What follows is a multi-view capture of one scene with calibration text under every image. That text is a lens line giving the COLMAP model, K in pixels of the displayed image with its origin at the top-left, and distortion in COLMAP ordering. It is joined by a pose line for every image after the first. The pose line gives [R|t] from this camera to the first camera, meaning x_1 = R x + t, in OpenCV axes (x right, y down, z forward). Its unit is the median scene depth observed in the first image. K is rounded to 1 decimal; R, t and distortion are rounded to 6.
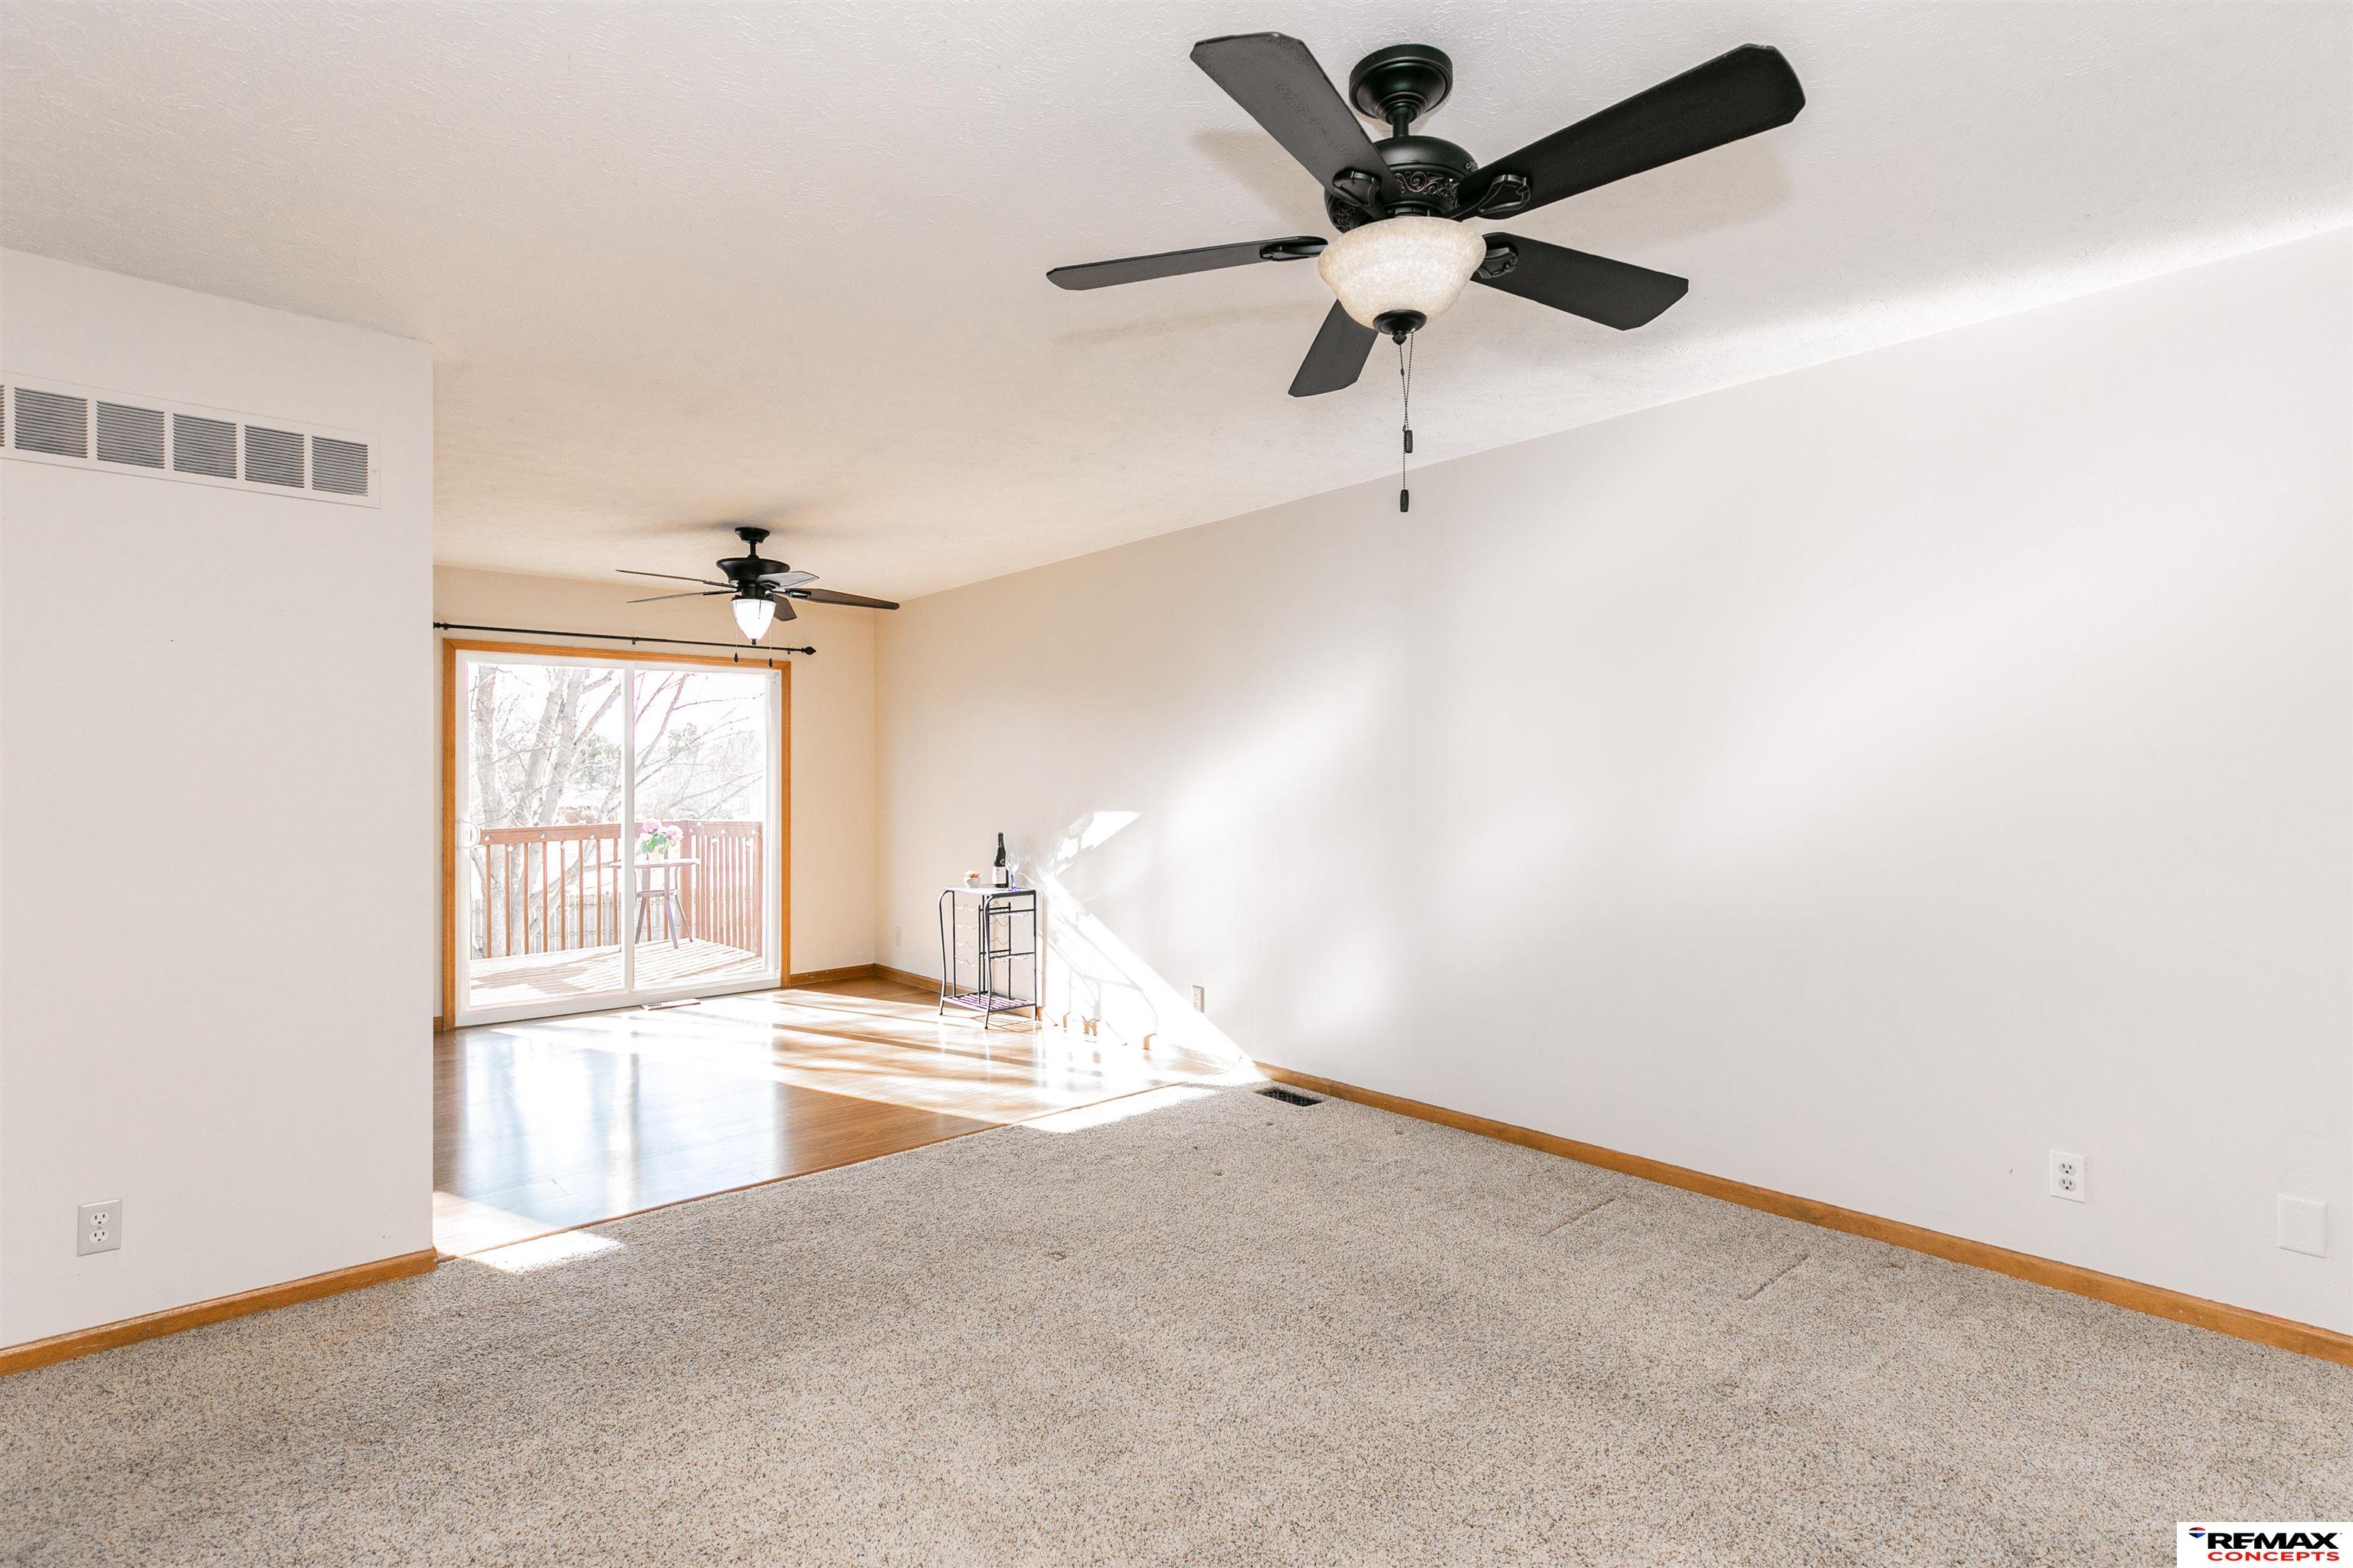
lens RADIAL K [[1142.4, 0, 1165.1], [0, 1142.4, 775.3], [0, 0, 1]] dist [0.018175, -0.000131]
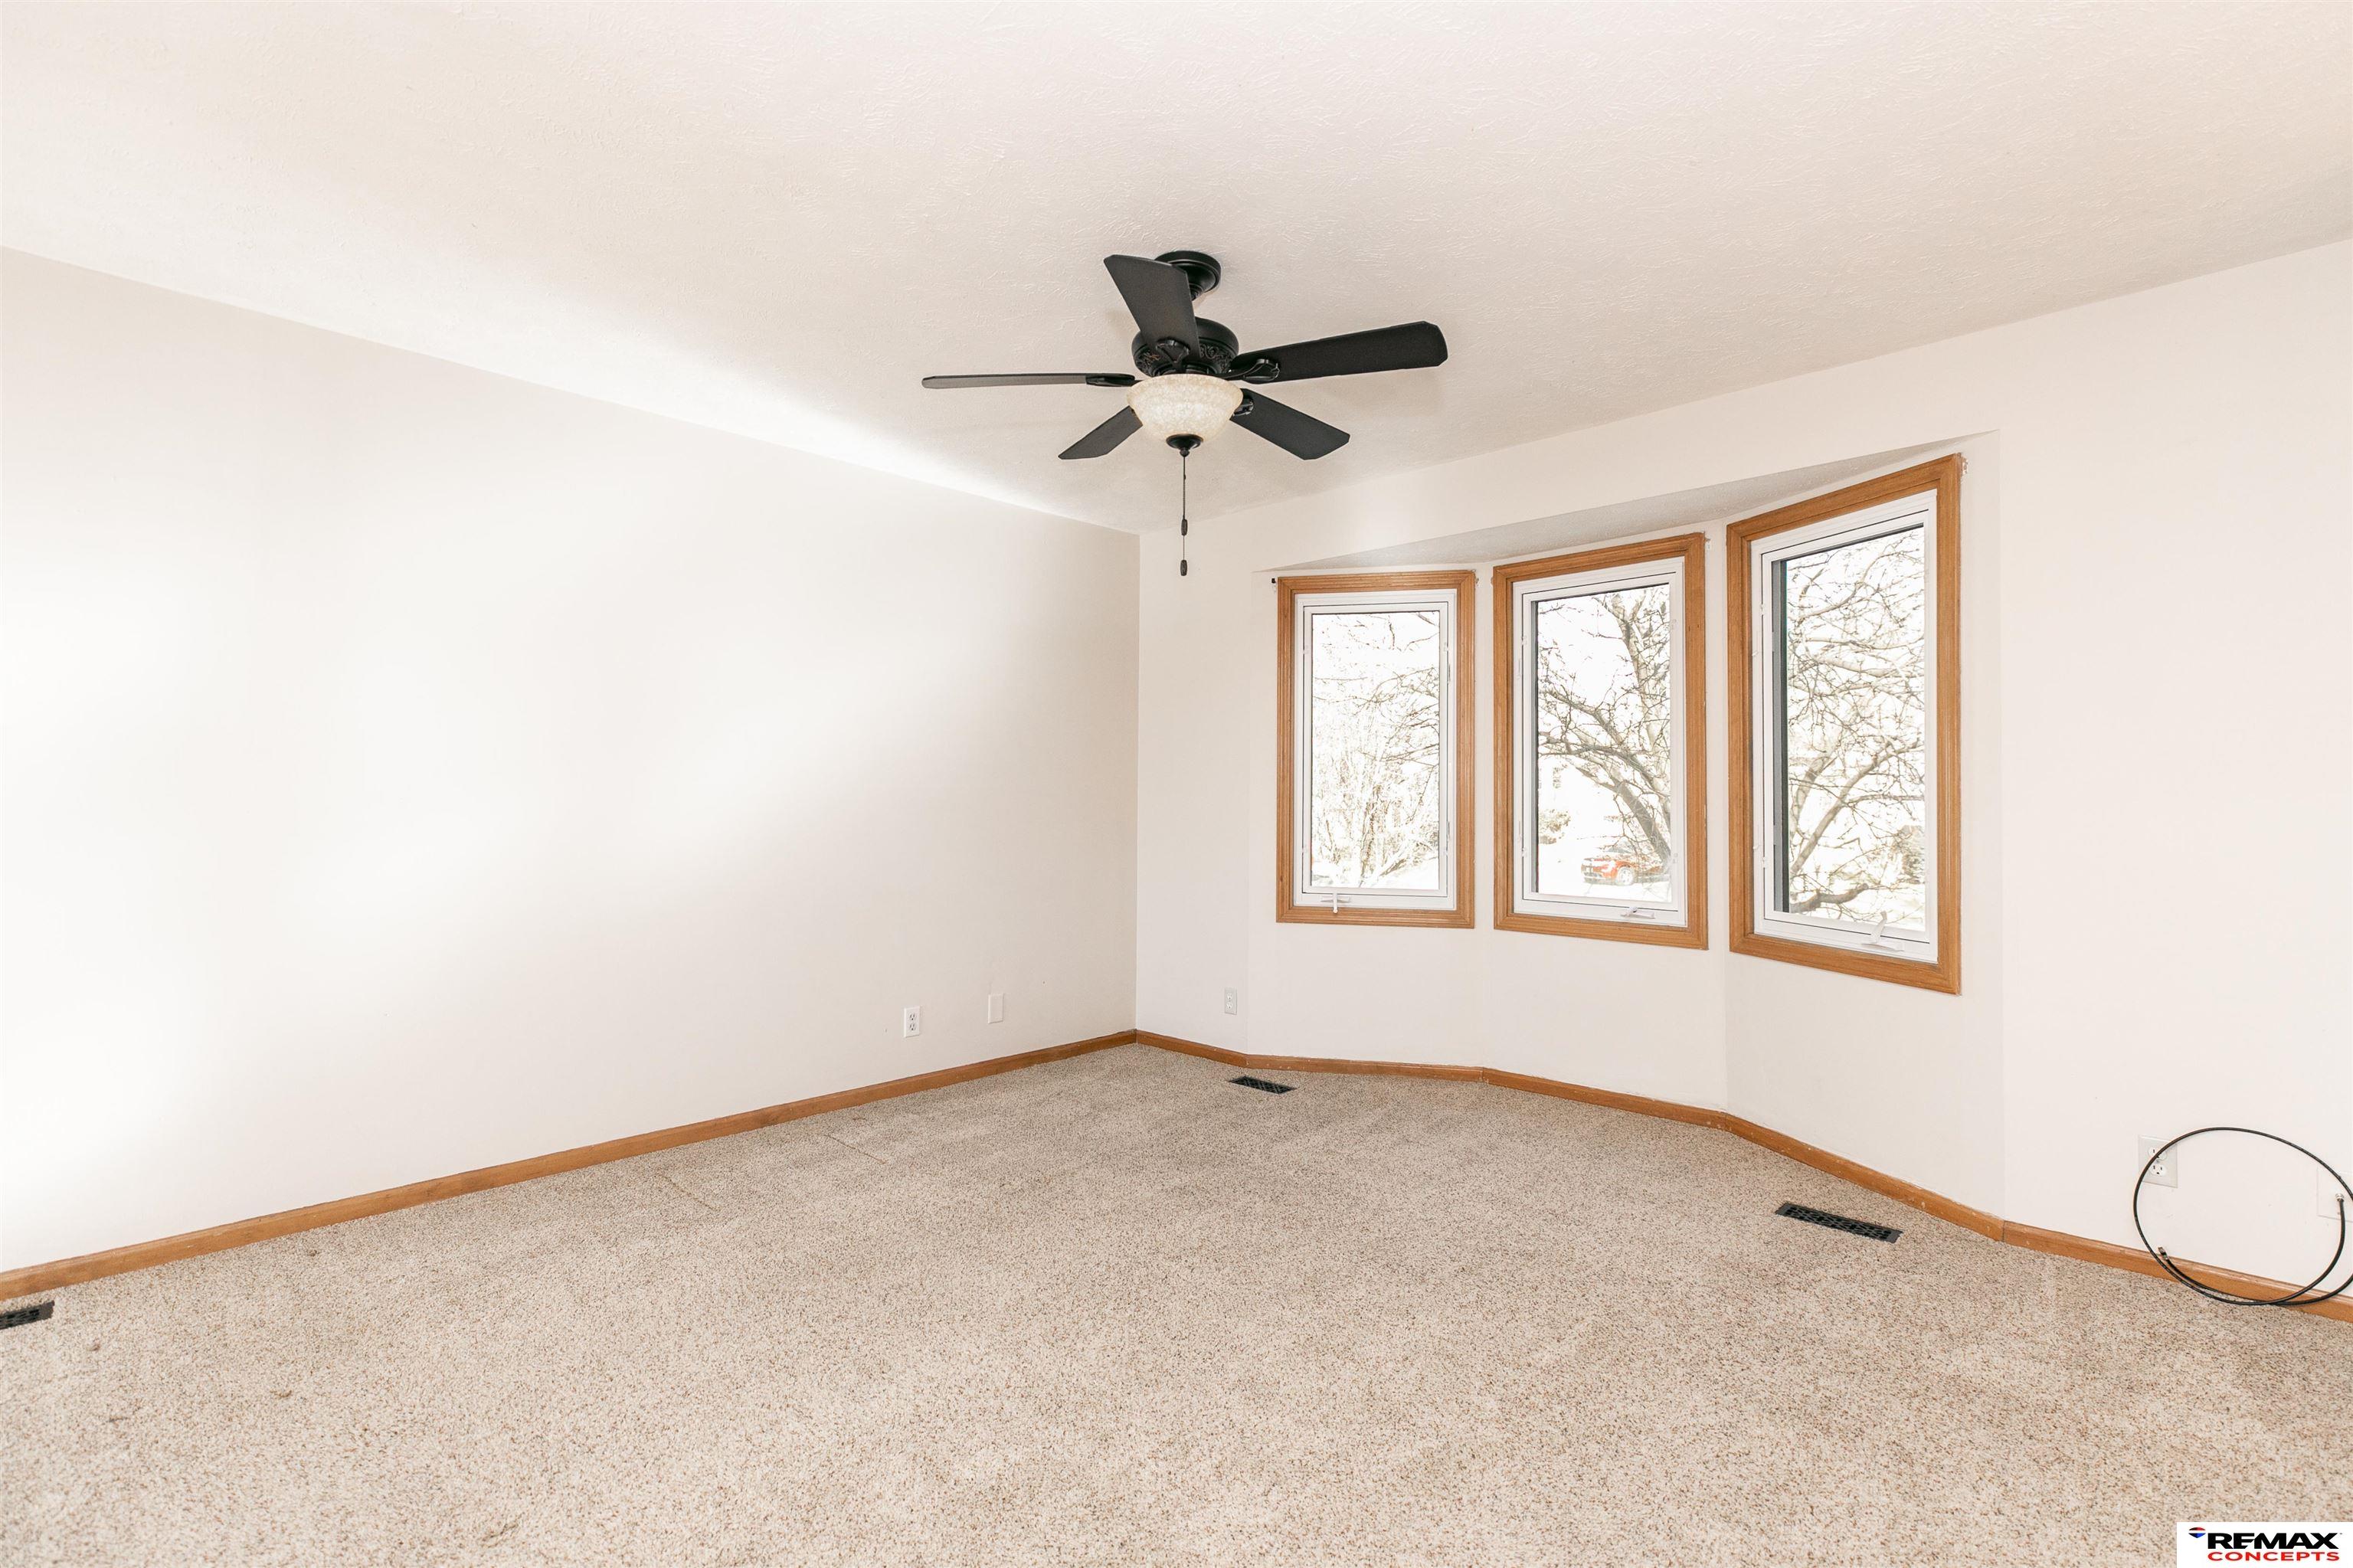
lens RADIAL K [[1080.7, 0, 1204.4], [0, 1080.7, 780.4], [0, 0, 1]] dist [0.004278, 0.000295]
pose [[-0.101296, 0.018518, 0.994684, -0.581975], [-0.014595, 0.999692, -0.020097, 0.028280], [-0.994749, -0.016553, -0.100995, 0.581568]]
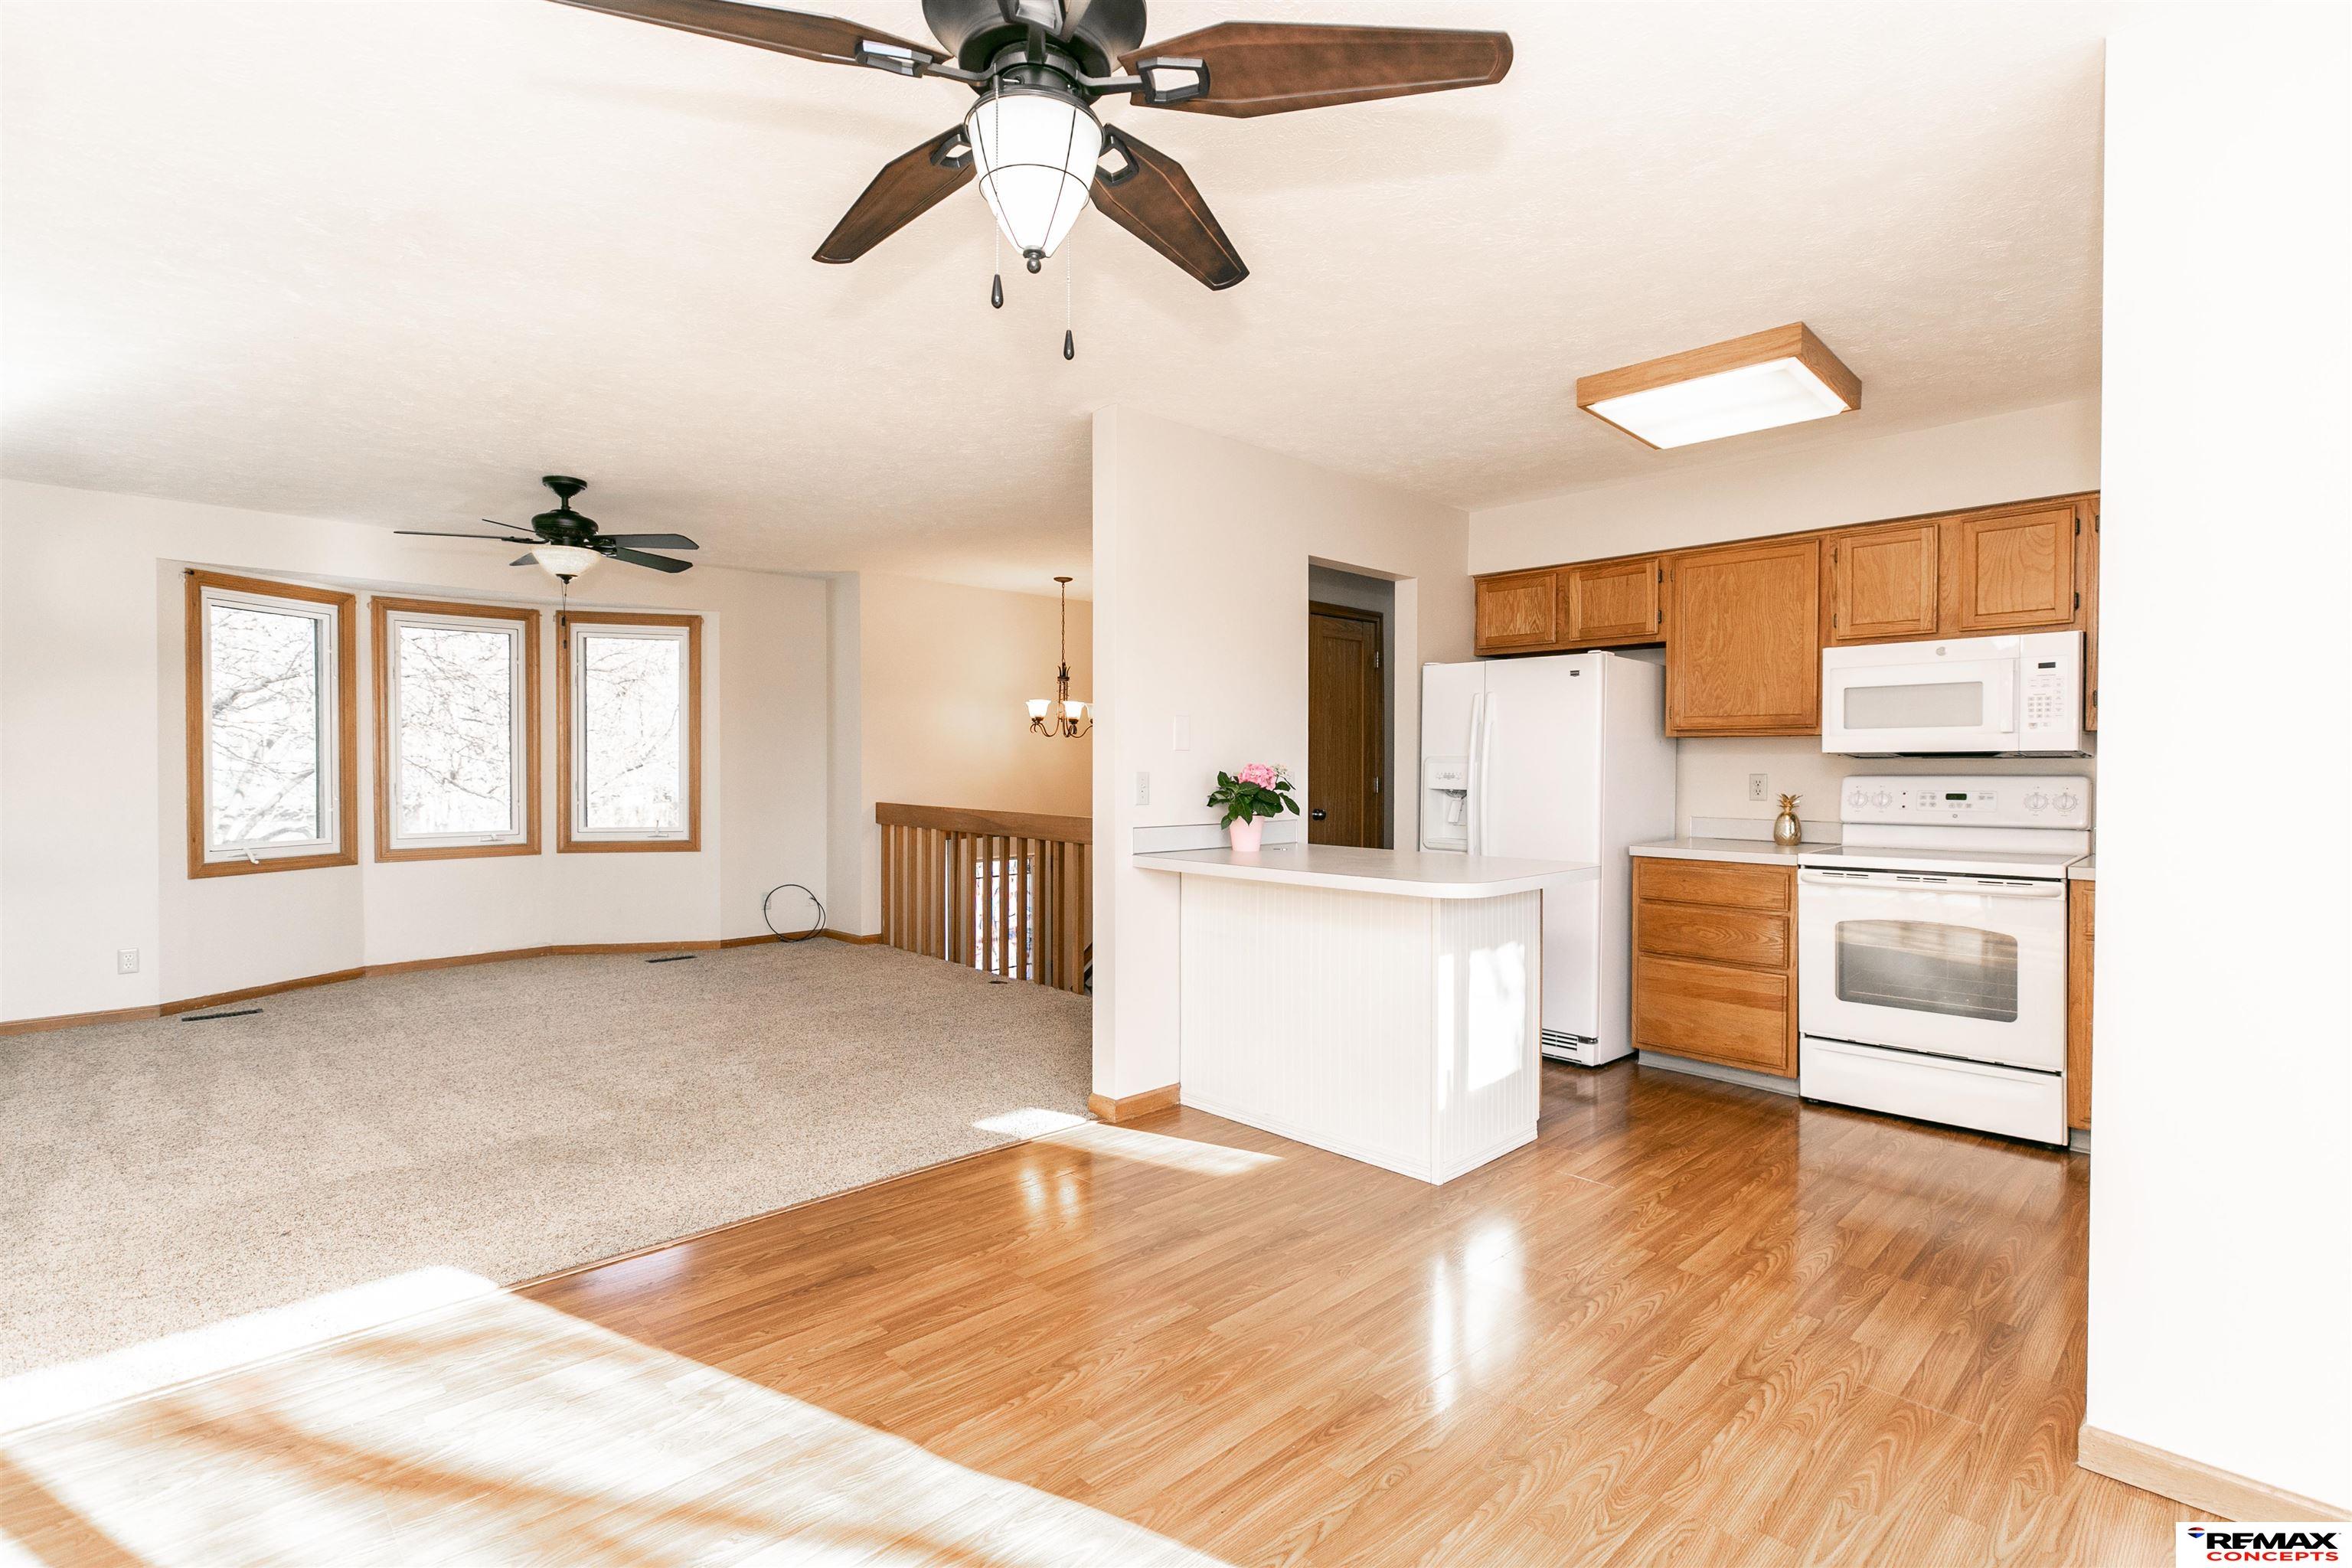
lens RADIAL K [[1083.9, 0, 1171.2], [0, 1083.9, 779.1], [0, 0, 1]] dist [0.000091, 0.000269]
pose [[-0.998361, 0.004500, -0.057046, -0.531212], [0.004249, 0.999981, 0.004518, 0.035207], [0.057066, 0.004268, -0.998361, 1.834167]]
